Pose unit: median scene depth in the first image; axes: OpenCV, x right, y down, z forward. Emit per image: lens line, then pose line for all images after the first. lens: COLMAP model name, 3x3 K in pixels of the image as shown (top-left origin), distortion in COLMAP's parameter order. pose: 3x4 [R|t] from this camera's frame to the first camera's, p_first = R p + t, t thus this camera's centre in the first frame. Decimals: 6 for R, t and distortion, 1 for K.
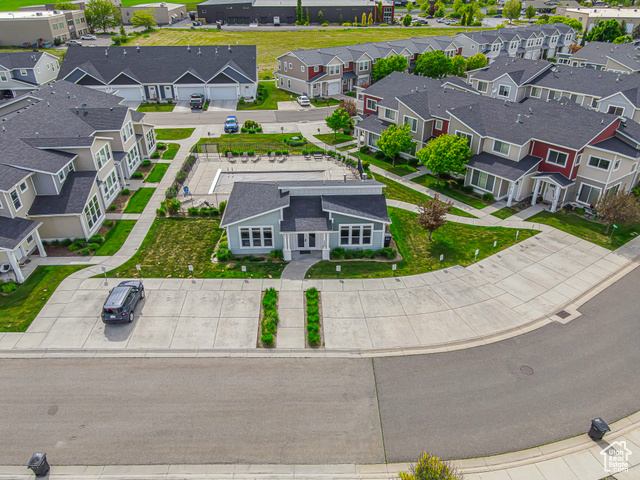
lens RADIAL K [[475.5, 0, 320.0], [0, 475.5, 240.0], [0, 0, 1]] dist [0.009981, 0.003577]
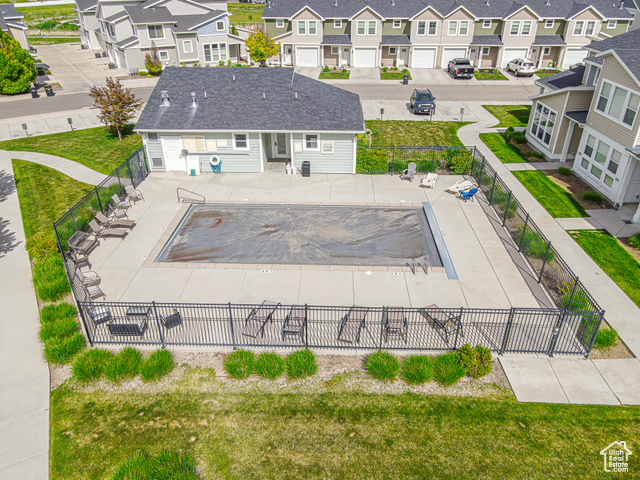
lens RADIAL K [[475.5, 0, 320.0], [0, 475.5, 240.0], [0, 0, 1]] dist [0.009981, 0.003577]
pose [[-0.997204, -0.034386, 0.066347, -0.163334], [0.038635, 0.522741, 0.851616, -0.549035], [-0.063965, 0.851798, -0.519950, 1.394640]]
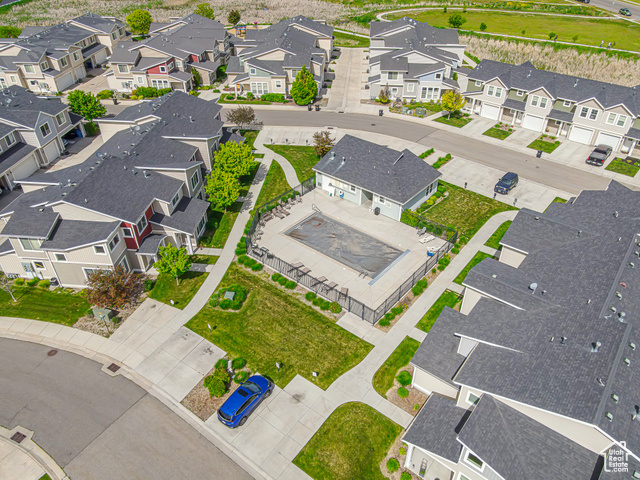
lens RADIAL K [[475.5, 0, 320.0], [0, 475.5, 240.0], [0, 0, 1]] dist [0.009981, 0.003577]
pose [[-0.742858, -0.394215, 0.541070, -0.677002], [0.325873, 0.493073, 0.806651, -1.061891], [-0.584781, 0.775547, -0.237819, 1.428350]]
